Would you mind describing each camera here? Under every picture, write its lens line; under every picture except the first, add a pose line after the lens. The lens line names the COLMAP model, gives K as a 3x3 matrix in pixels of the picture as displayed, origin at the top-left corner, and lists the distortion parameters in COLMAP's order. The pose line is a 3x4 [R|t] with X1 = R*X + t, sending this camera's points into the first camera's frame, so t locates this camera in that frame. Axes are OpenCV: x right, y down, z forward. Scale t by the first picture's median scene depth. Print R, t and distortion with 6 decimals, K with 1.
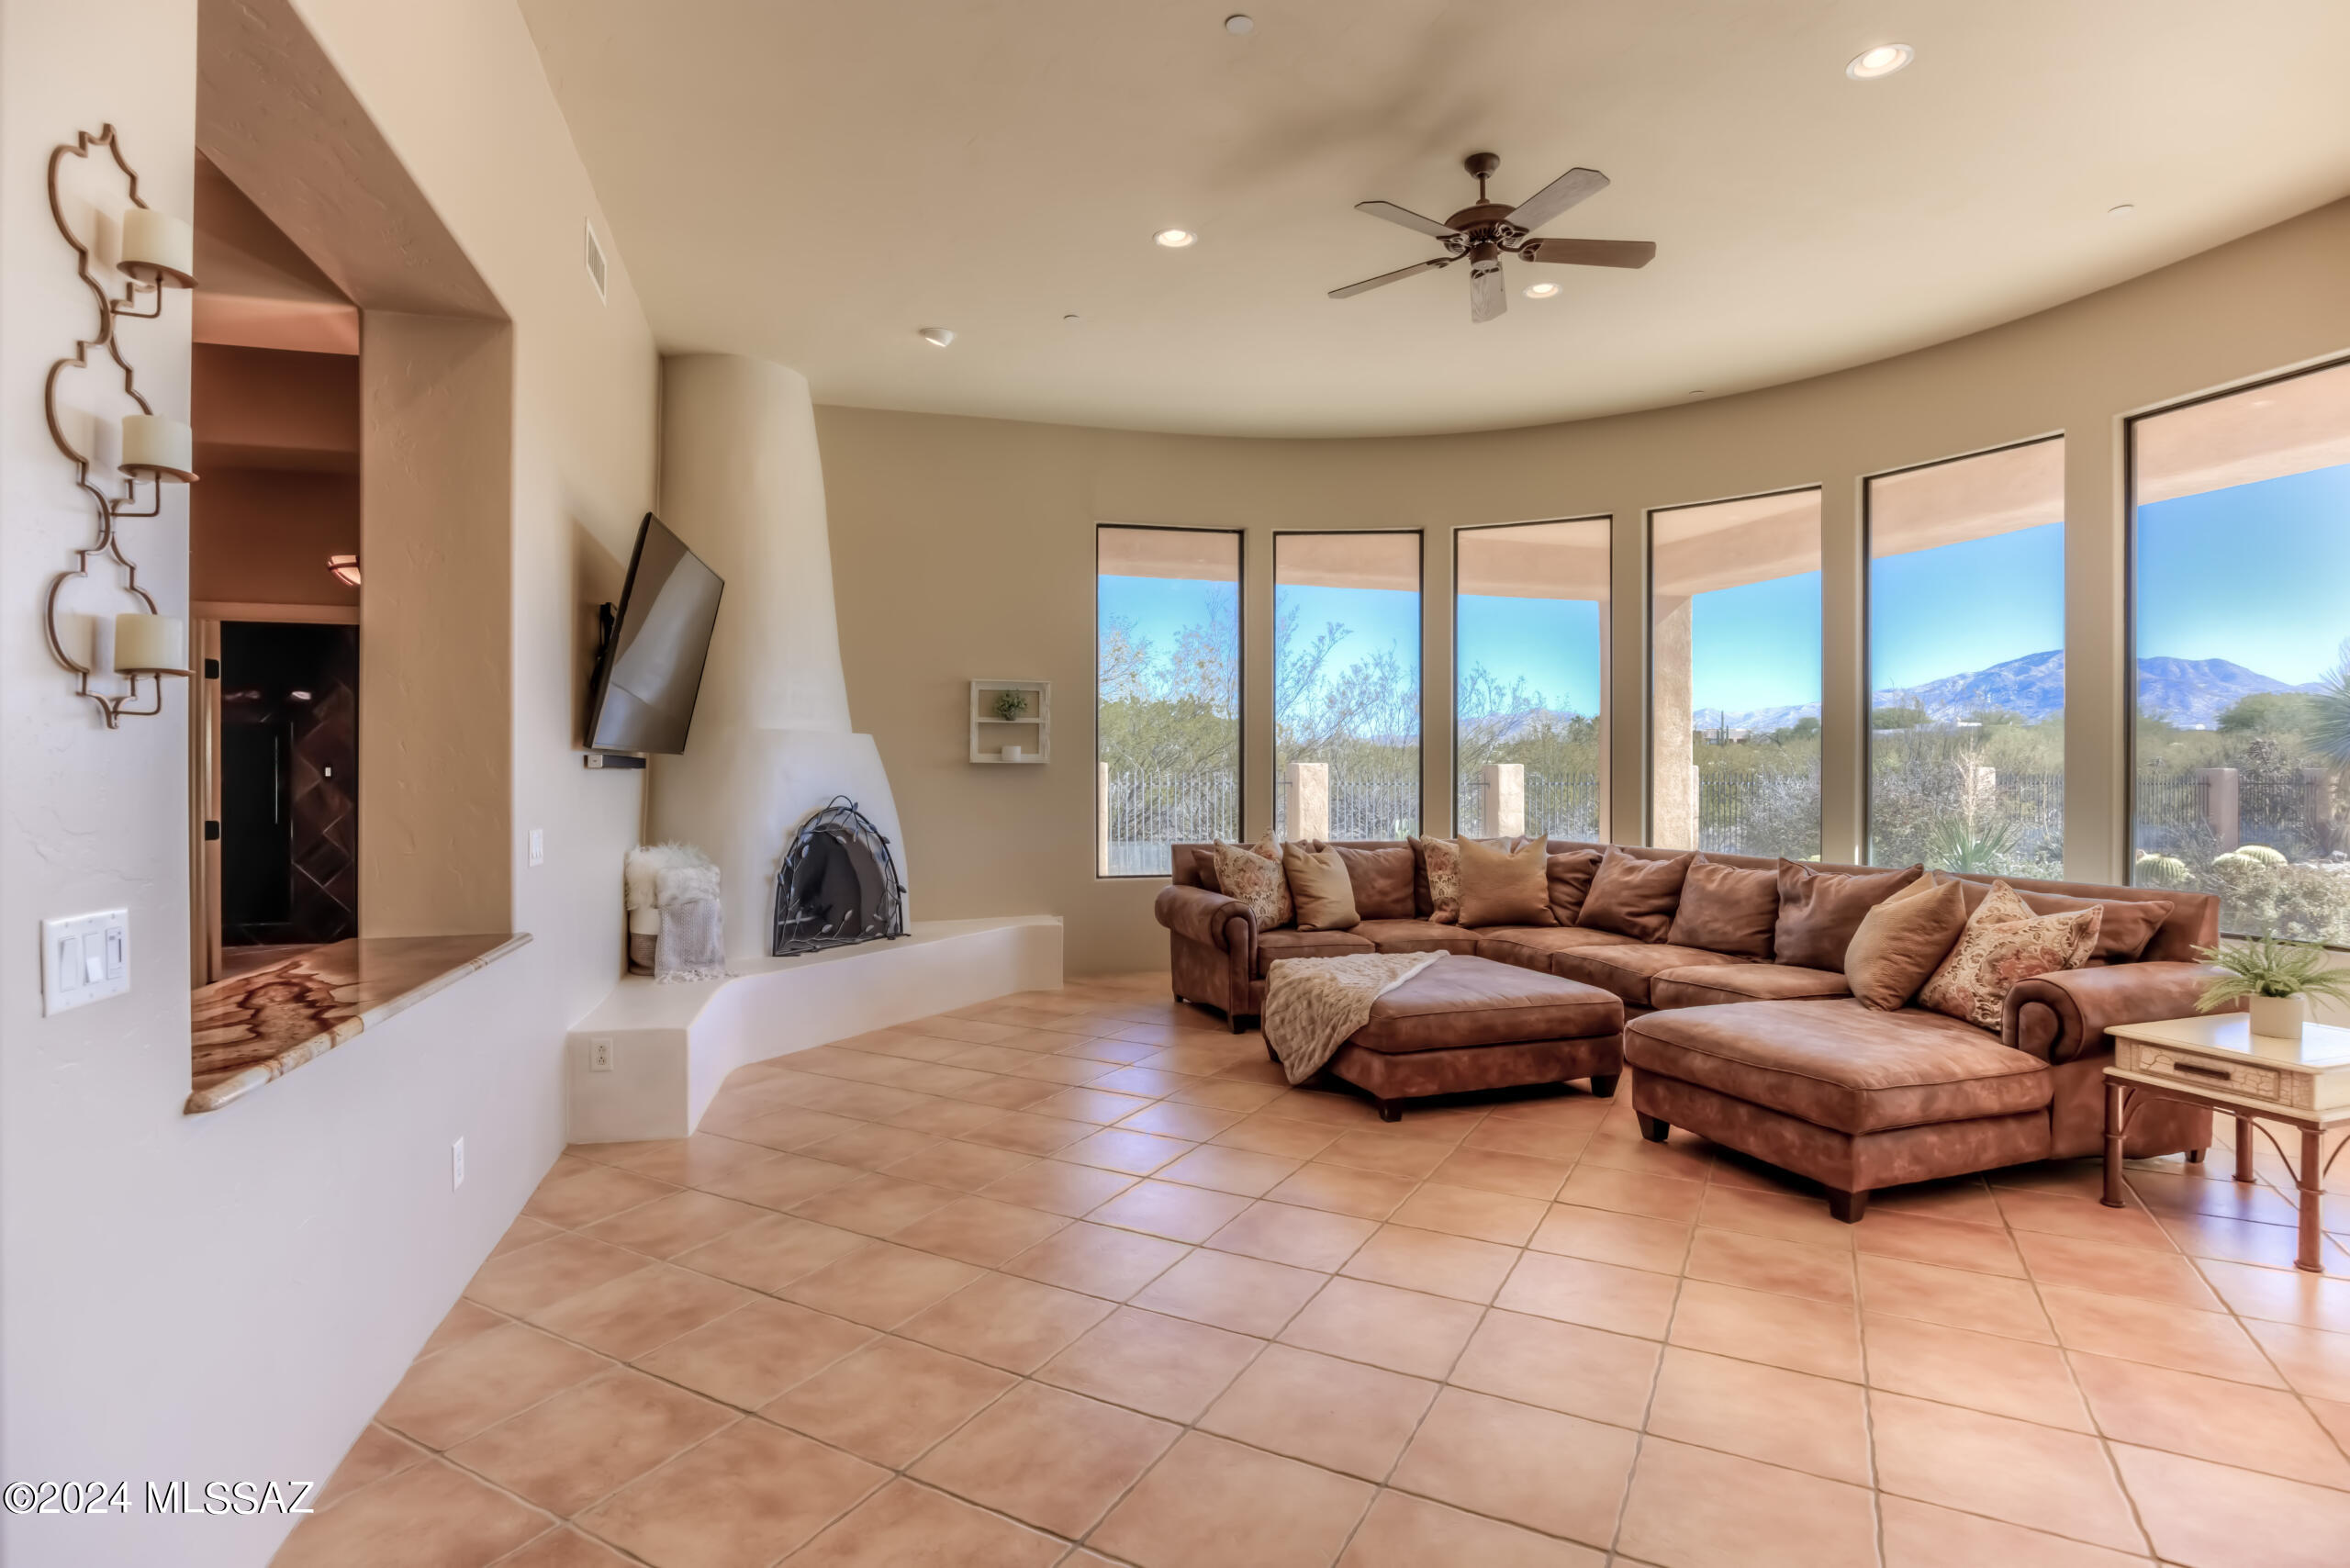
lens RADIAL K [[1166.0, 0, 1176.7], [0, 1166.0, 775.9], [0, 0, 1]] dist [-0.041967, 0.016005]
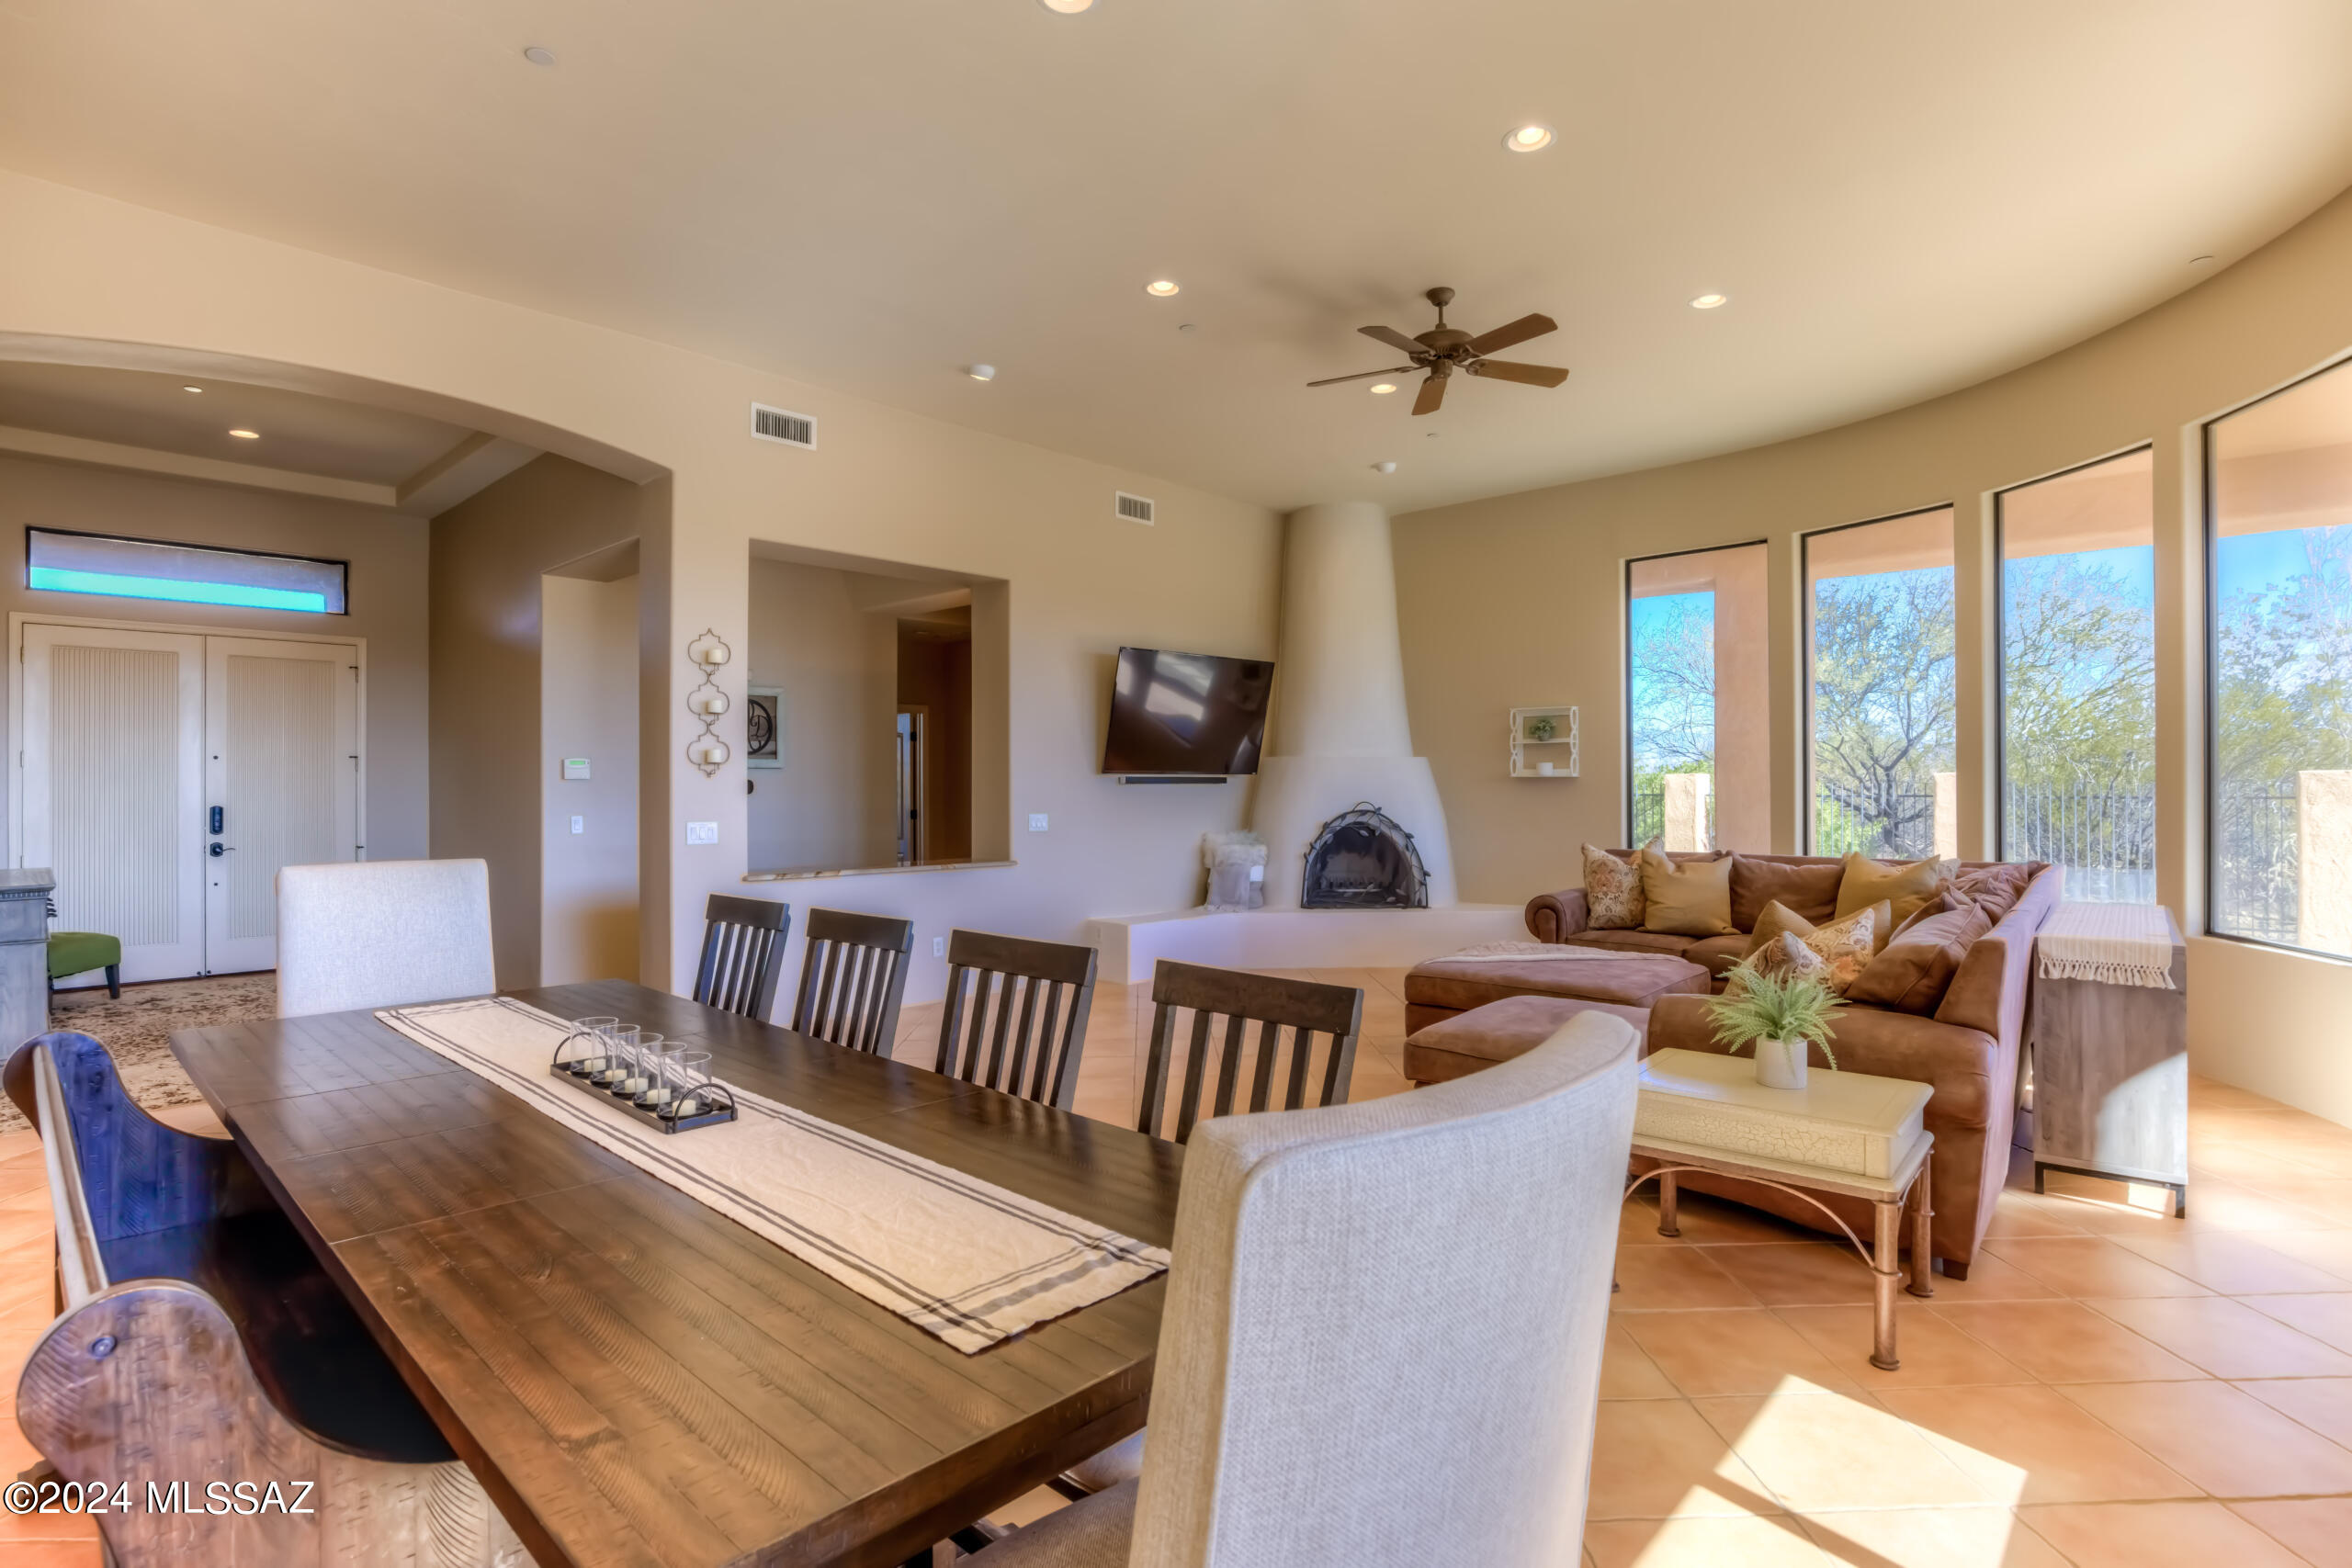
lens RADIAL K [[1166.8, 0, 1177.7], [0, 1166.8, 775.9], [0, 0, 1]] dist [-0.041967, 0.016005]
pose [[0.524587, -0.009213, -0.851307, 0.809042], [0.001420, 0.999950, -0.009946, -0.000774], [0.851356, 0.004009, 0.524573, 0.064334]]
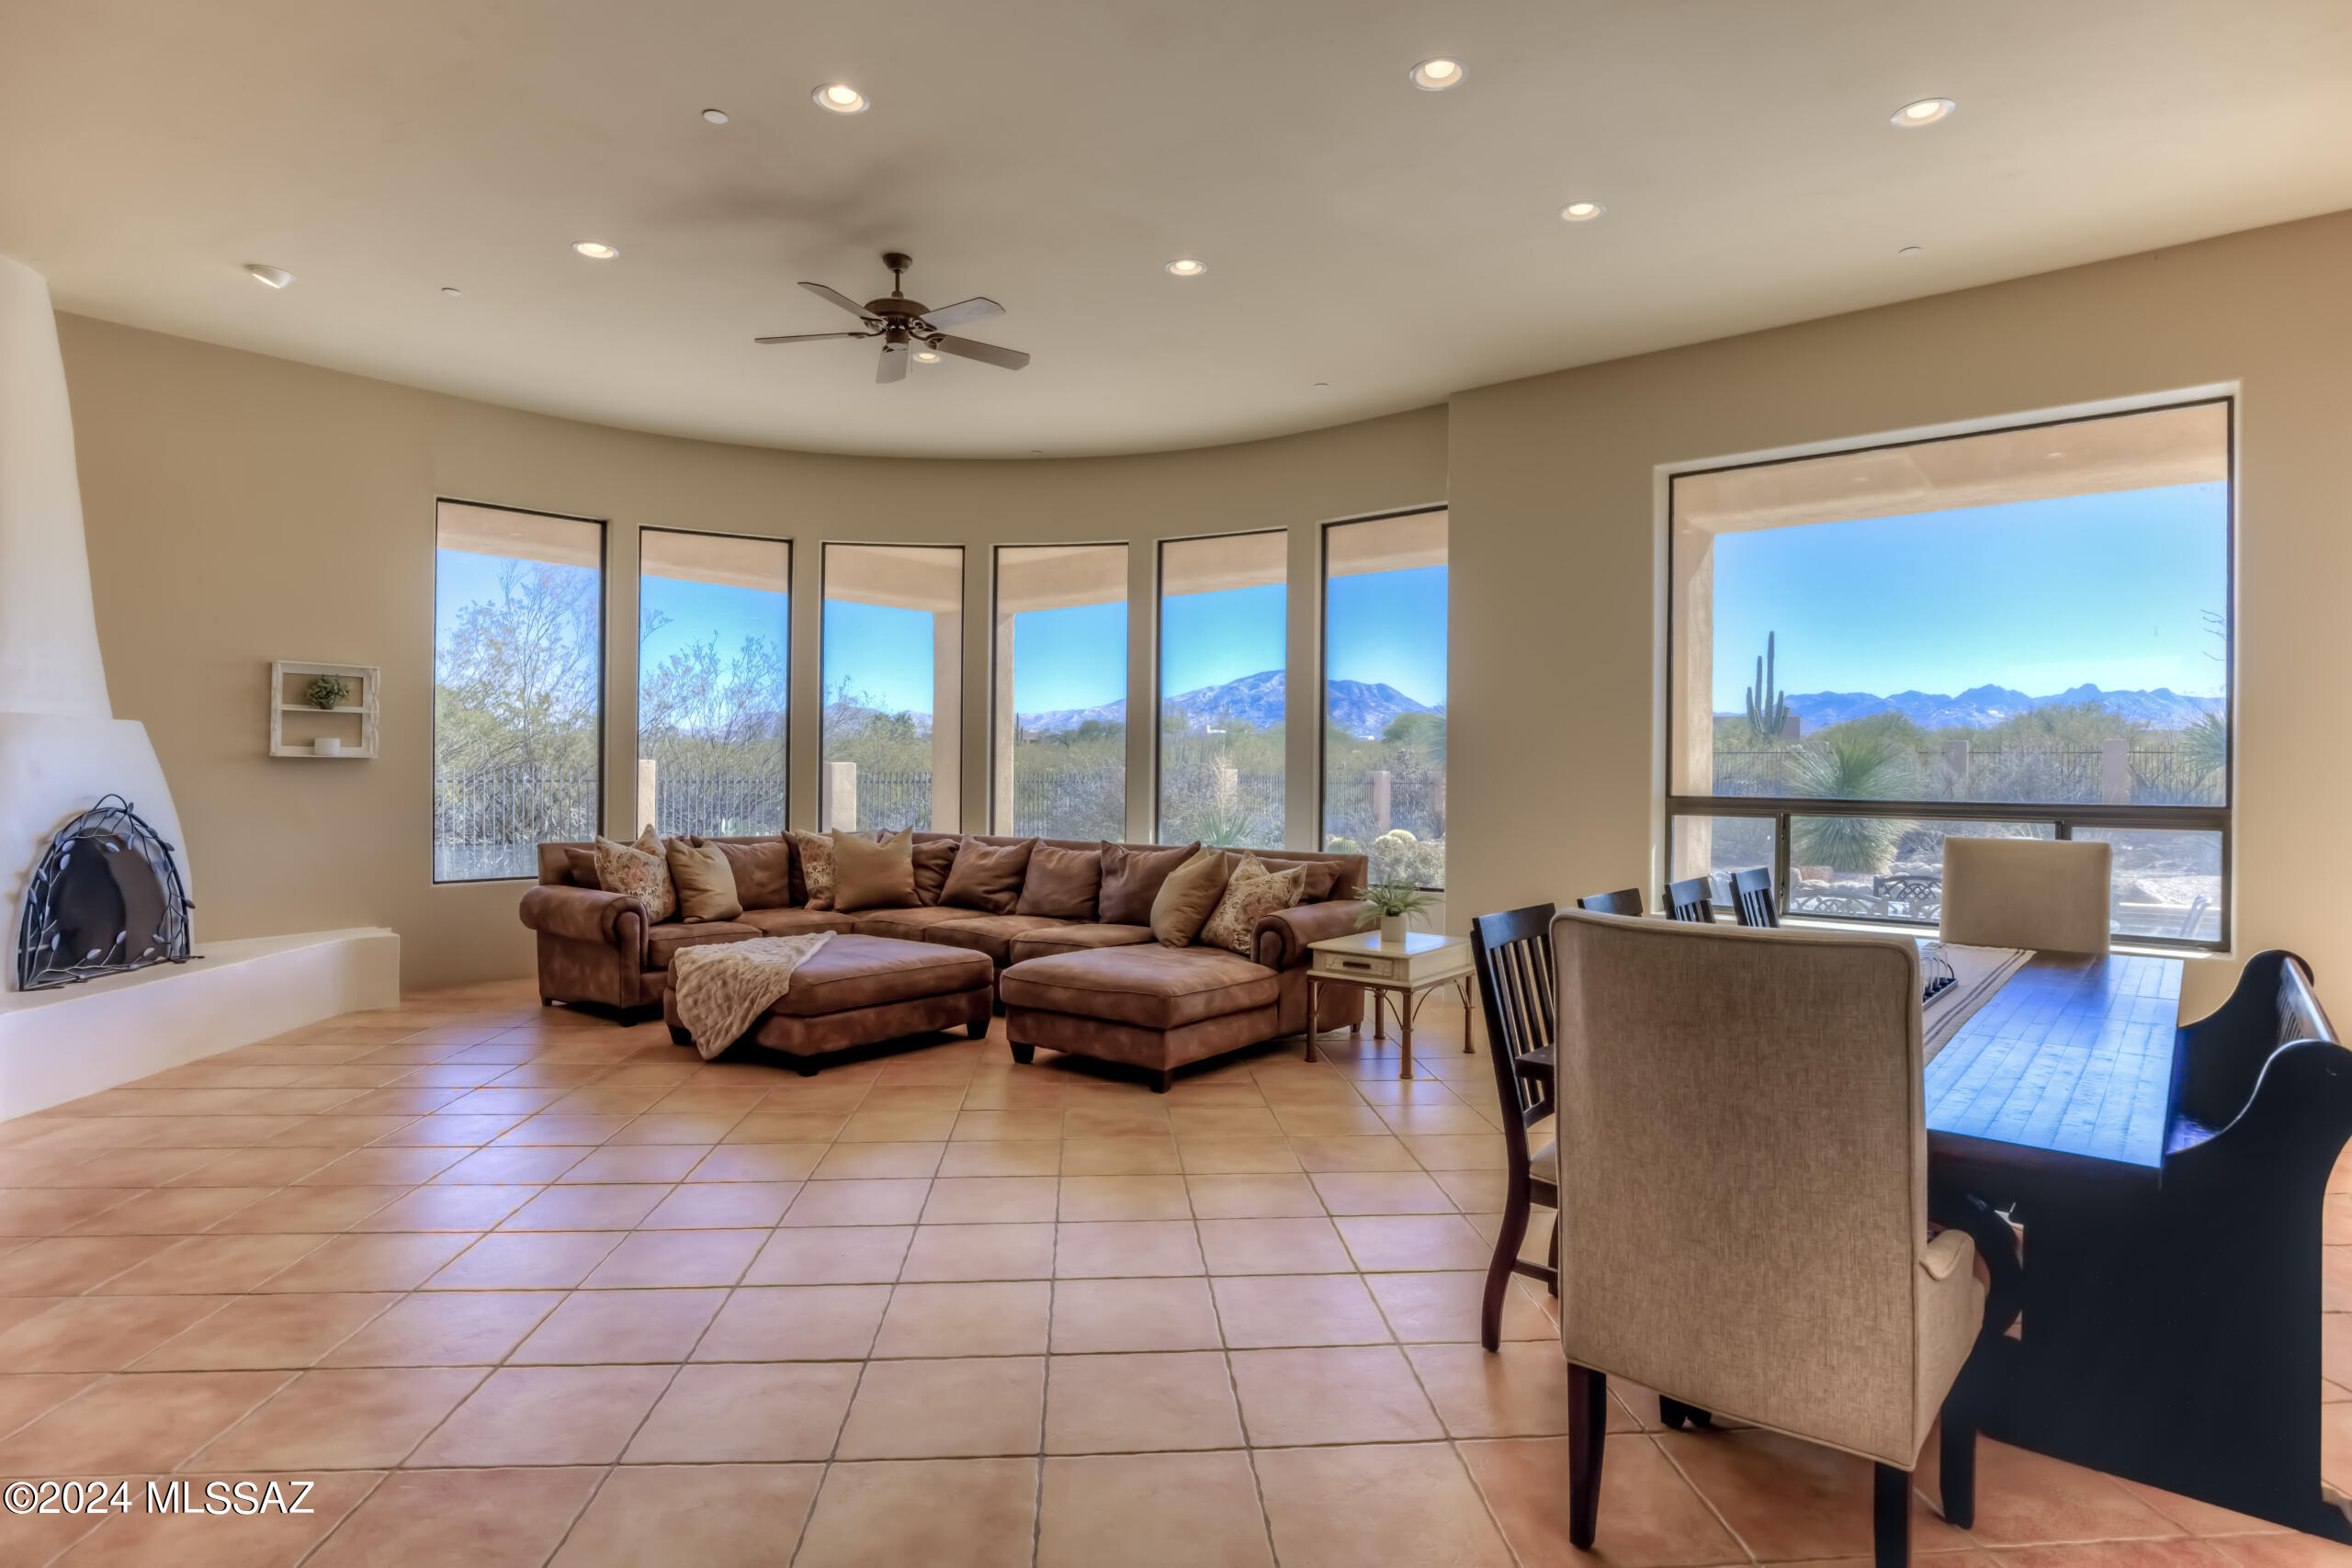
lens RADIAL K [[1214.4, 0, 1176.0], [0, 1214.4, 784.0], [0, 0, 1]] dist [-0.003506, -0.000585]
pose [[0.840505, 0.000630, 0.541804, -0.118588], [-0.005197, 0.999963, 0.006899, -0.000478], [-0.541779, -0.008614, 0.840477, -0.148415]]
